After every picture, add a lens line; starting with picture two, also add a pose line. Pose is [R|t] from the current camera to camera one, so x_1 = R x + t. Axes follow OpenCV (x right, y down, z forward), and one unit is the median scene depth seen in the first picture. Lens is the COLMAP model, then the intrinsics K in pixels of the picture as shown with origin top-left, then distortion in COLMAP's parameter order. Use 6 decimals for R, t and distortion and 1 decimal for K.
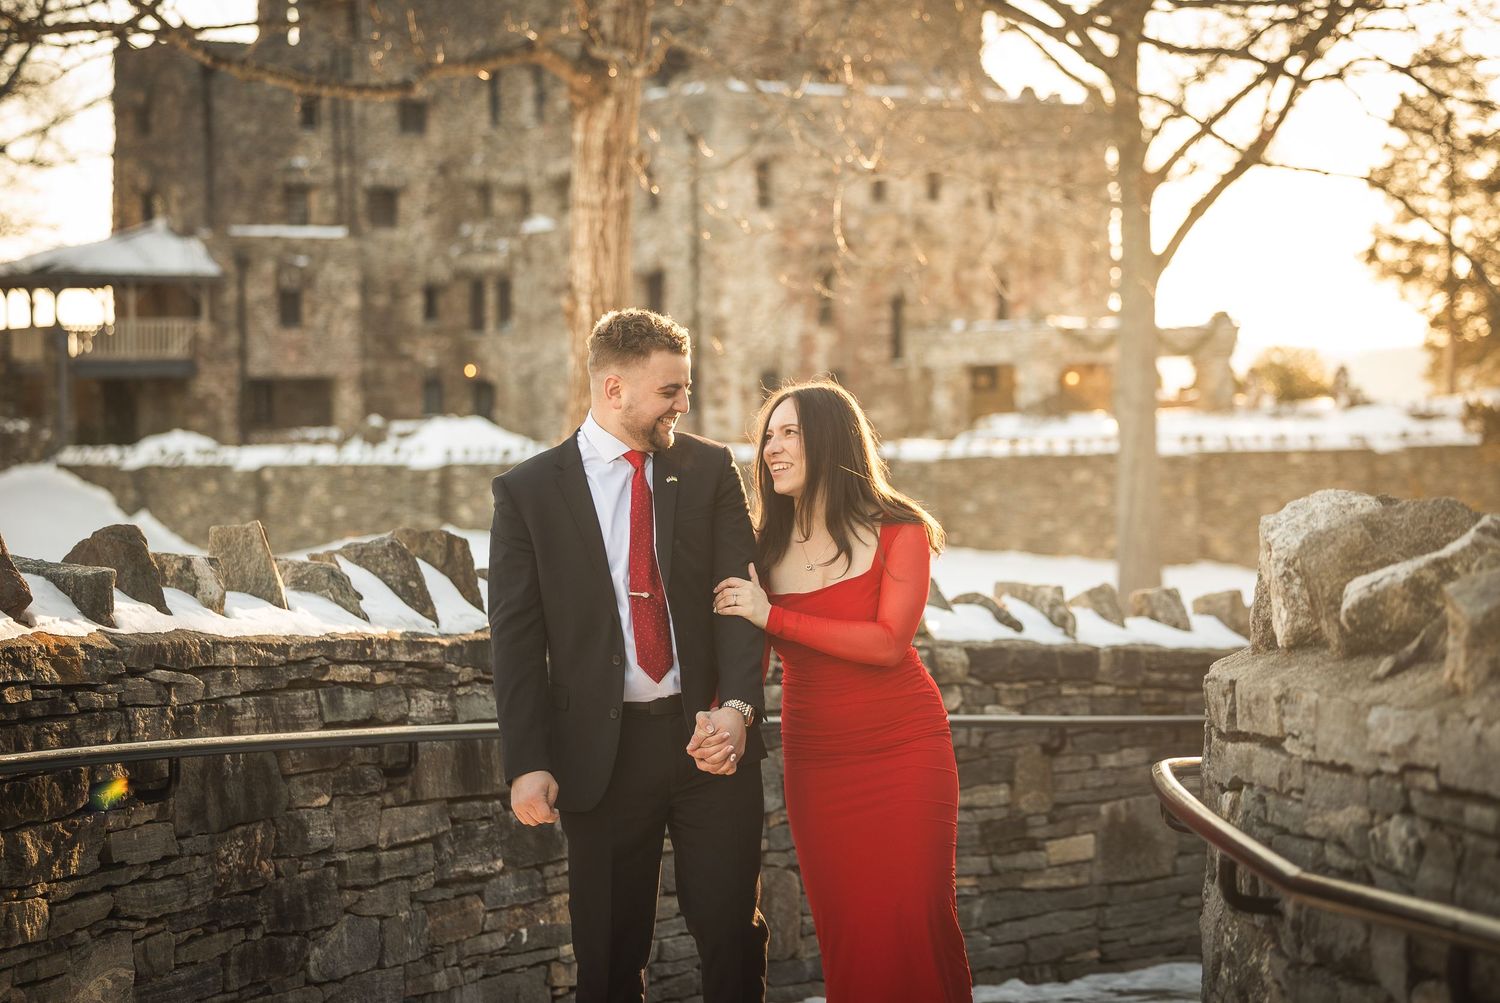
lens RADIAL K [[3207.4, 0, 754.7], [0, 3207.4, 494.9], [0, 0, 1]] dist [0.070409, 0.000000]
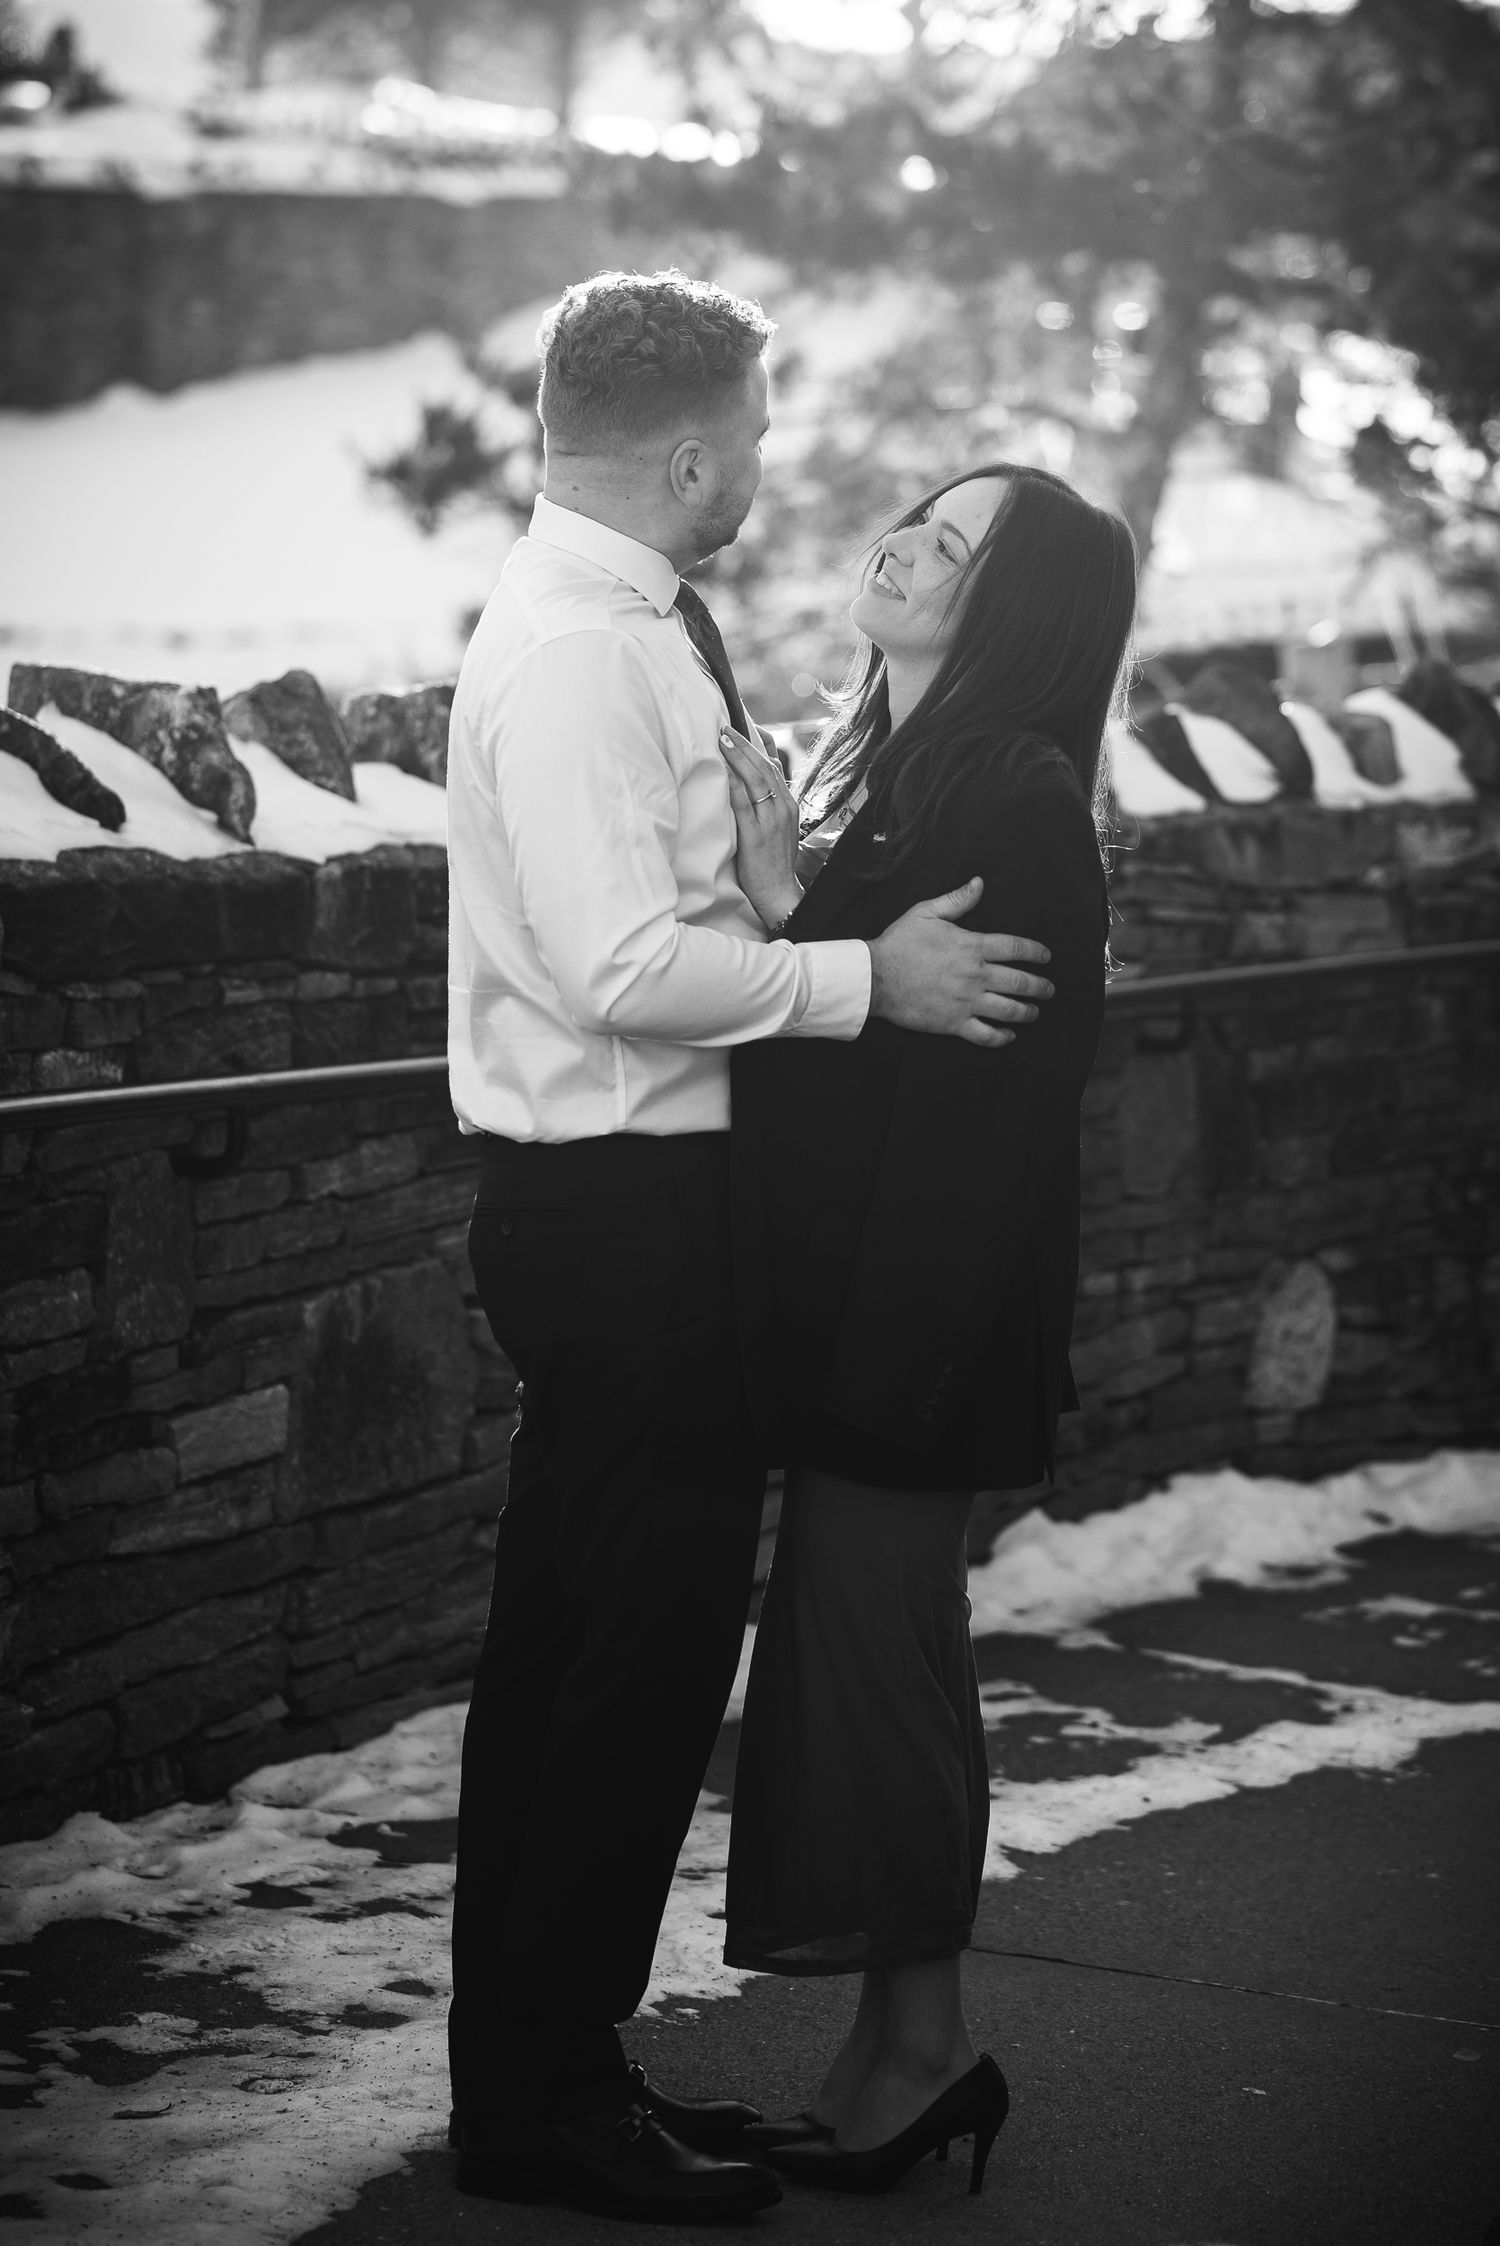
lens RADIAL K [[5802.1, 0, 755.7], [0, 5802.1, 1121.2], [0, 0, 1]] dist [0.039325, 0.000000]
pose [[0.947562, -0.000619, 0.319572, -0.052138], [-0.047106, 0.988804, 0.141590, -0.017840], [-0.316082, -0.149219, 0.936924, 0.379214]]
